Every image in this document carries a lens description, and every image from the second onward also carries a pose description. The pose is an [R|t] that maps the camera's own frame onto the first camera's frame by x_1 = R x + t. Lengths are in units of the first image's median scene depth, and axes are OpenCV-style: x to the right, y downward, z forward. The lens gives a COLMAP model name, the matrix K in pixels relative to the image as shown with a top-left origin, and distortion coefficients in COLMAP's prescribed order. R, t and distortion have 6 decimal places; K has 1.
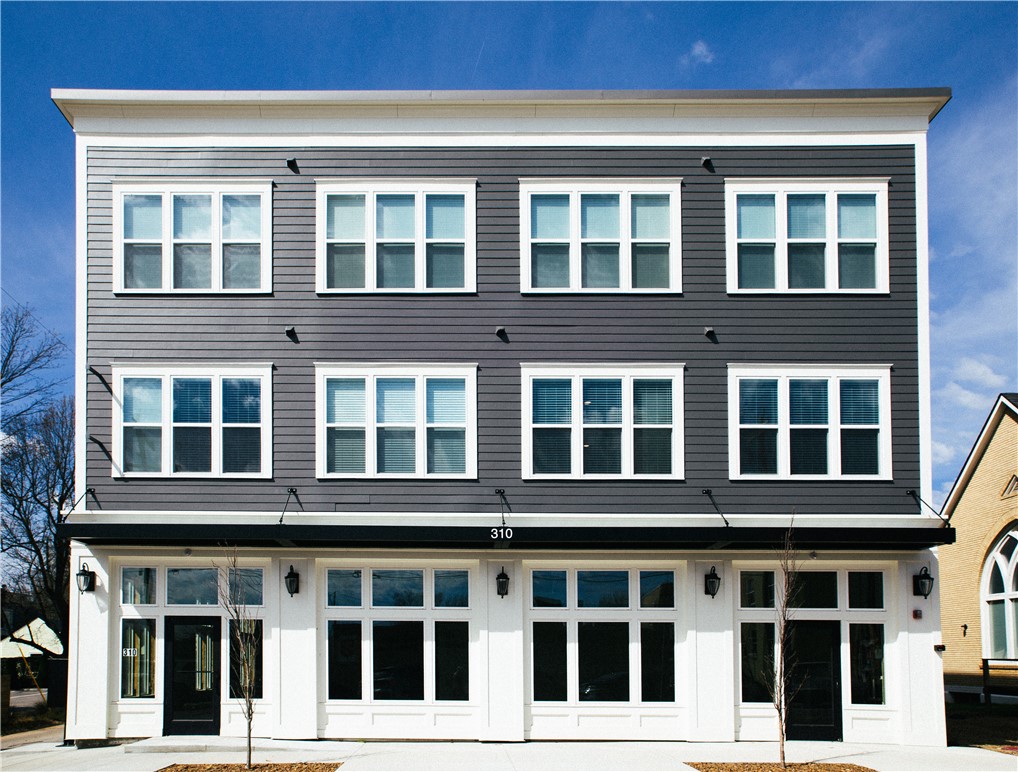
lens RADIAL K [[1008.7, 0, 509.0], [0, 1008.7, 458.9], [0, 0, 1]] dist [-0.005848, 0.000825]
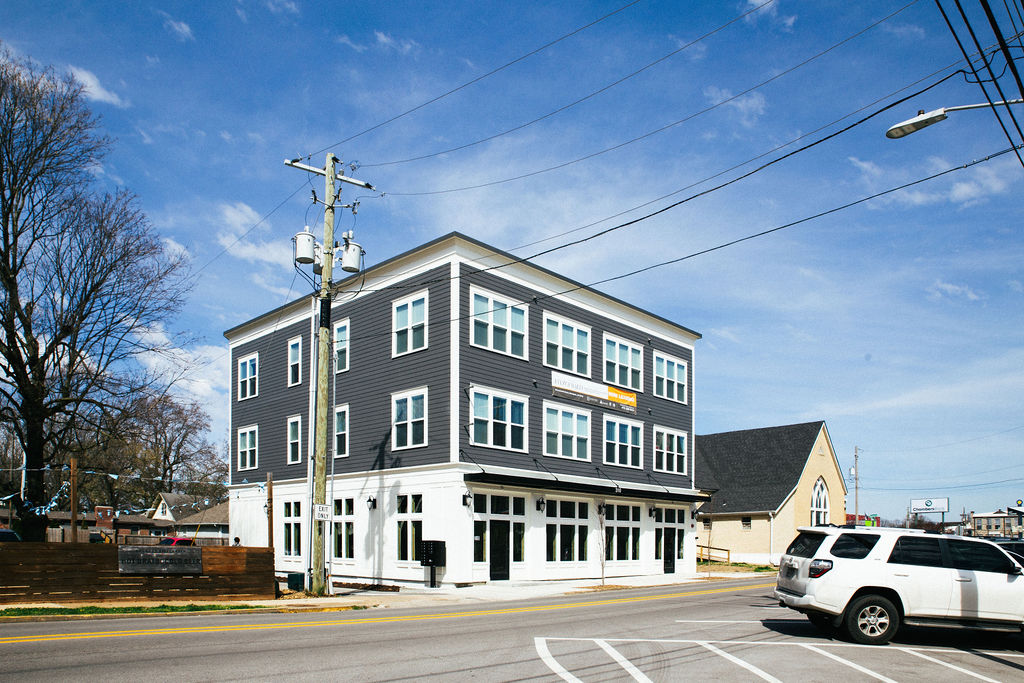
lens RADIAL K [[718.1, 0, 488.7], [0, 718.1, 342.2], [0, 0, 1]] dist [-0.077764, 0.091984]
pose [[0.694764, 0.198206, 0.691388, -1.322885], [-0.152764, 0.980012, -0.127438, -0.003920], [-0.702827, -0.017080, 0.711156, 0.021060]]
